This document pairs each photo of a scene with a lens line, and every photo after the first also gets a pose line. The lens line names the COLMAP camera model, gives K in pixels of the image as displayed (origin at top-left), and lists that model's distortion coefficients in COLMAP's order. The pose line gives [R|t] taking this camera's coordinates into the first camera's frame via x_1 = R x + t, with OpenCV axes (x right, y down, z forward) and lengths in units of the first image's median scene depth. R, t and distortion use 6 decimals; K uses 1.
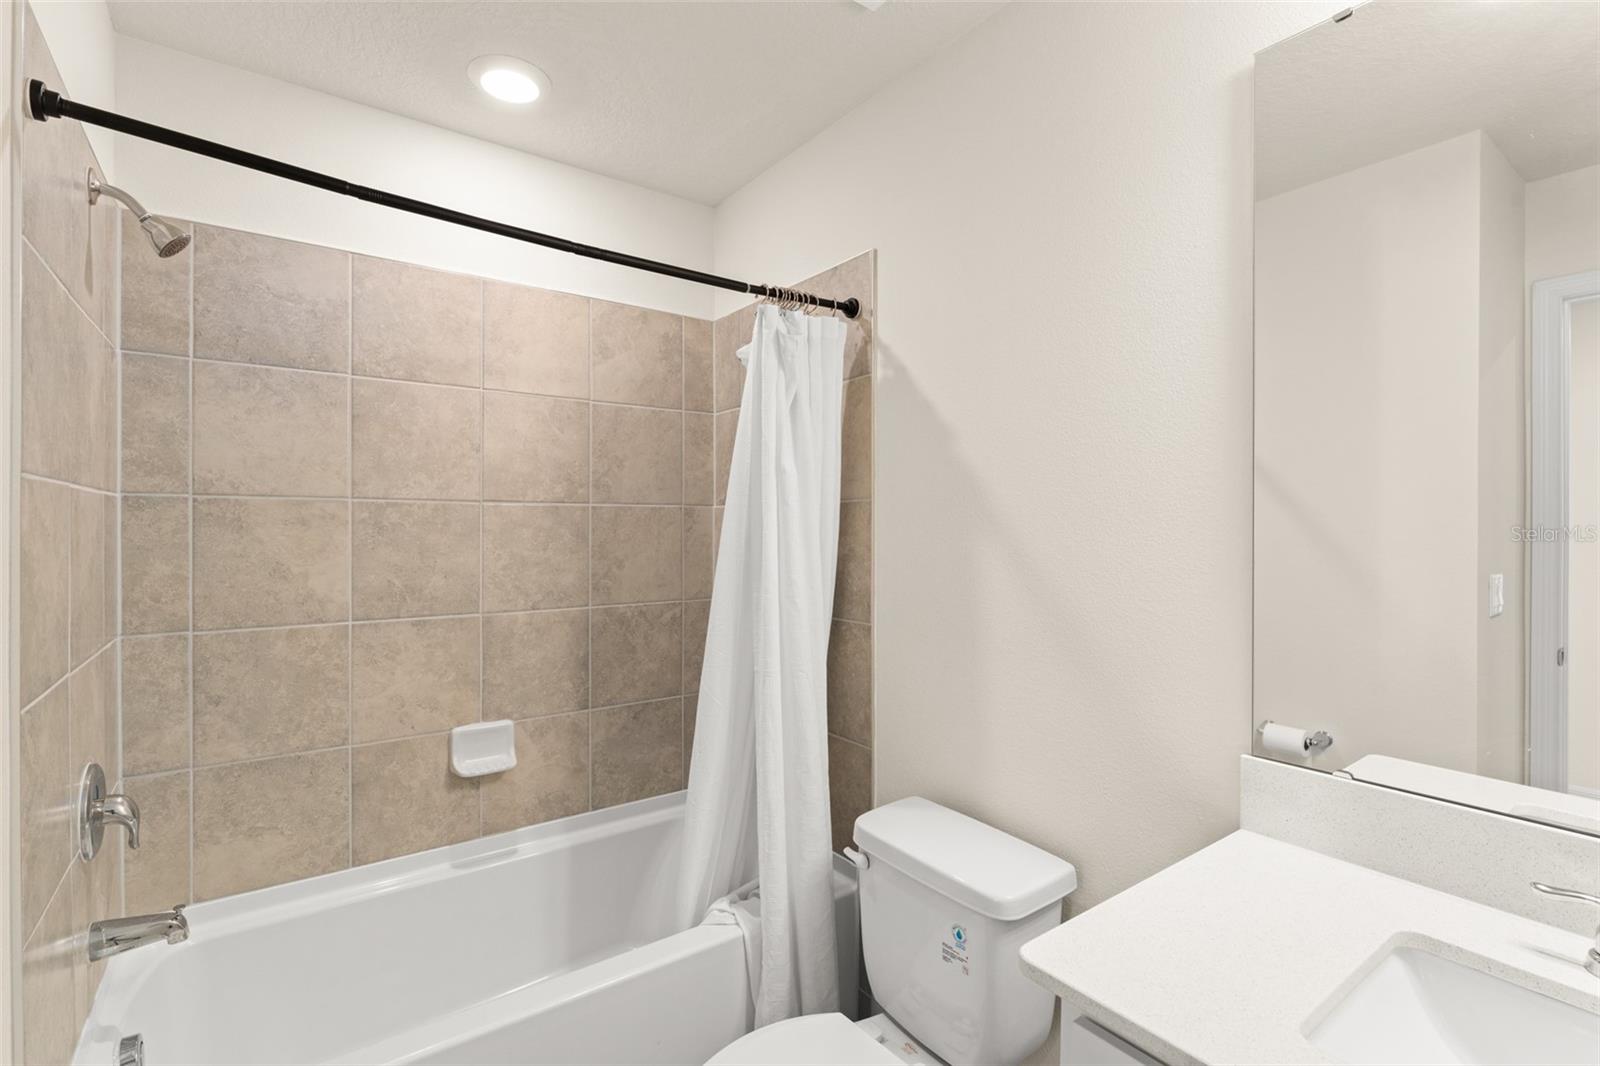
lens RADIAL K [[741.6, 0, 792.0], [0, 741.6, 530.6], [0, 0, 1]] dist [0.004665, -0.000061]
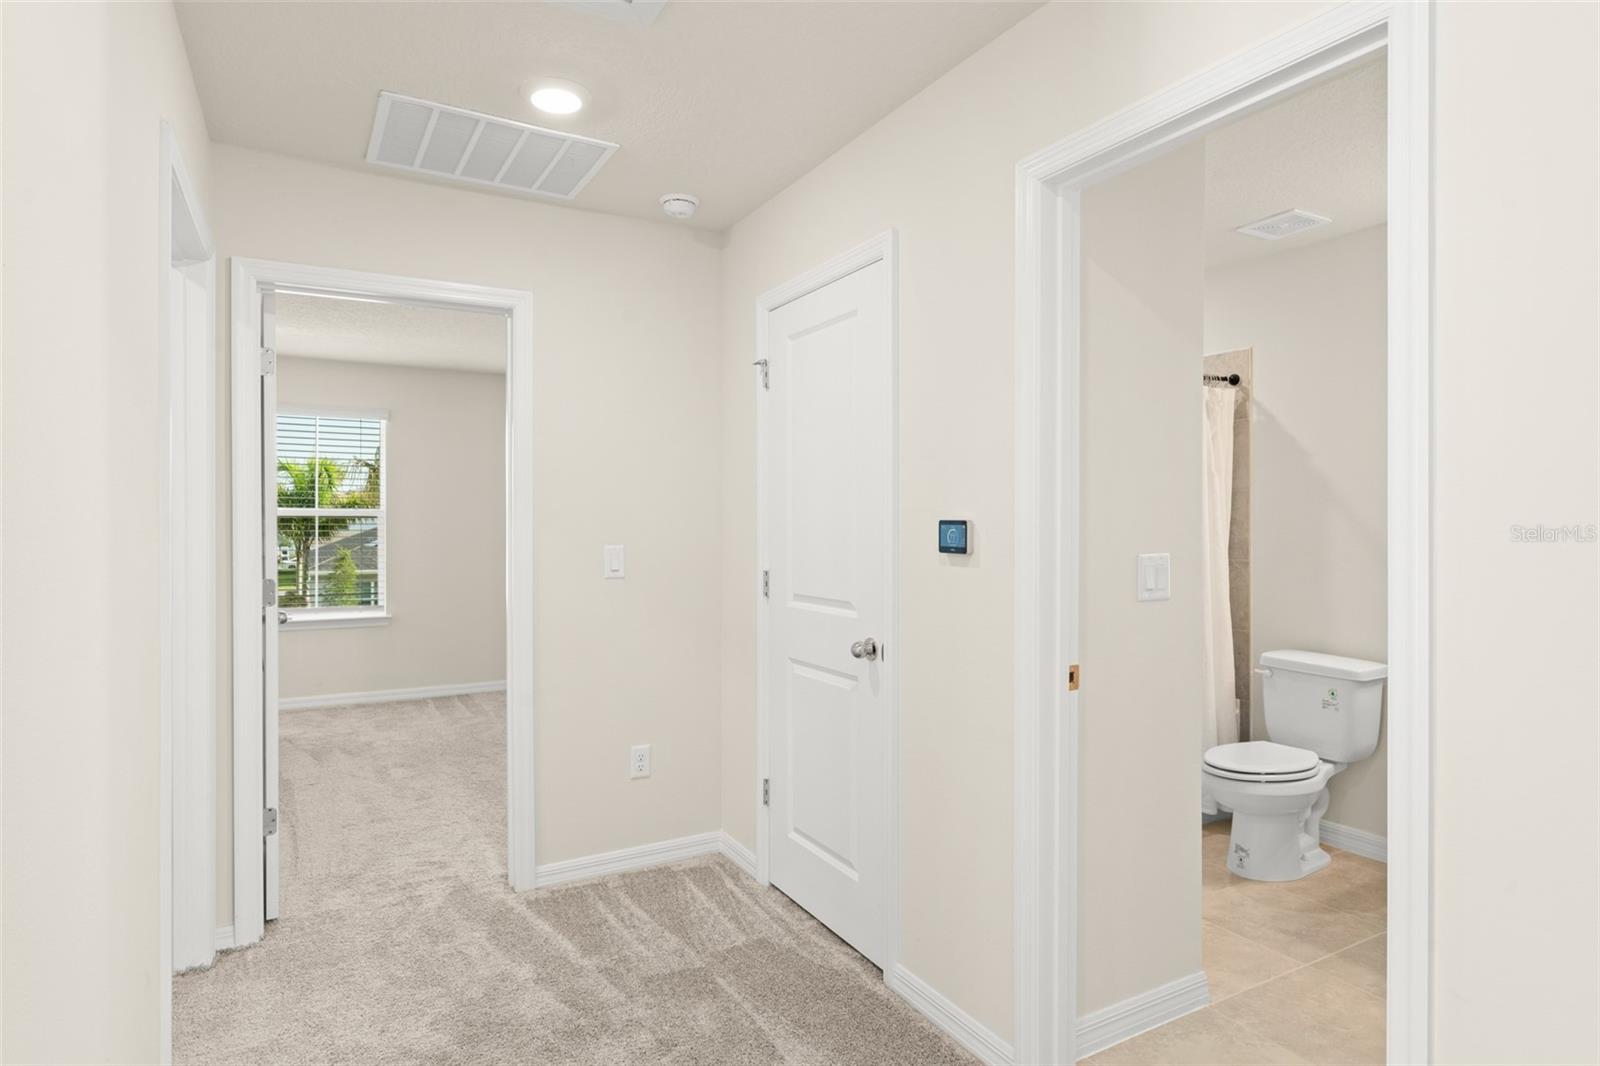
lens RADIAL K [[873.8, 0, 796.4], [0, 873.8, 524.2], [0, 0, 1]] dist [0.004767, -0.001250]
pose [[0.992786, 0.001127, -0.119890, -0.711516], [-0.002153, 0.999962, -0.008433, 0.061148], [0.119876, 0.008630, 0.992751, -1.191888]]
